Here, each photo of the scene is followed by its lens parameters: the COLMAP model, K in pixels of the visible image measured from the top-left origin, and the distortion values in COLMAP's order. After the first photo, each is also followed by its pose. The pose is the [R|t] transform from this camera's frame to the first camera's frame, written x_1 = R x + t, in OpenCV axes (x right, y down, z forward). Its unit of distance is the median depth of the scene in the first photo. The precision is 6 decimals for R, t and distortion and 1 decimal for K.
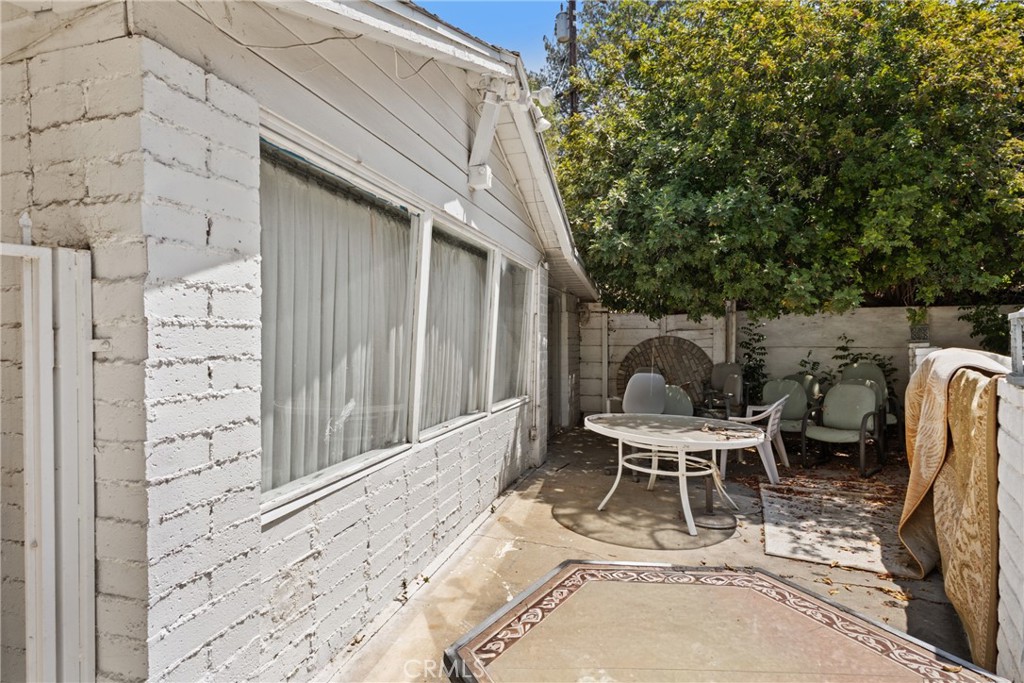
lens RADIAL K [[526.2, 0, 512.0], [0, 526.2, 341.5], [0, 0, 1]] dist [0.021660, -0.000268]
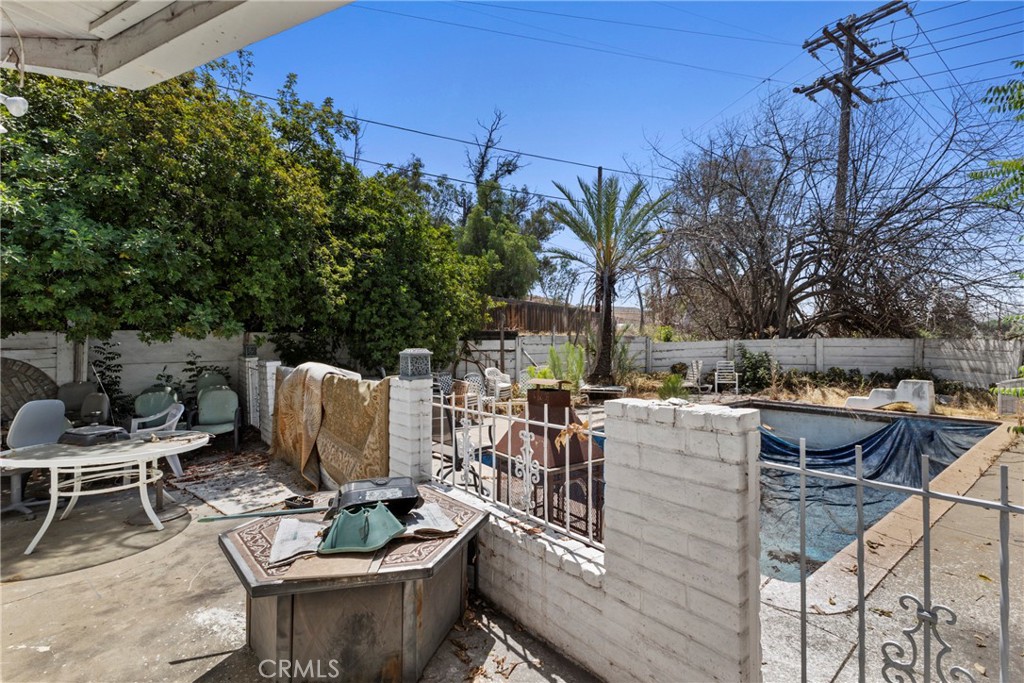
lens RADIAL K [[449.6, 0, 512.0], [0, 449.6, 341.5], [0, 0, 1]] dist [0.000638, 0.000524]
pose [[0.254765, 0.003657, 0.966996, -0.315541], [0.016959, 0.999822, -0.008249, -0.023586], [-0.966854, 0.018501, 0.254658, -0.013583]]
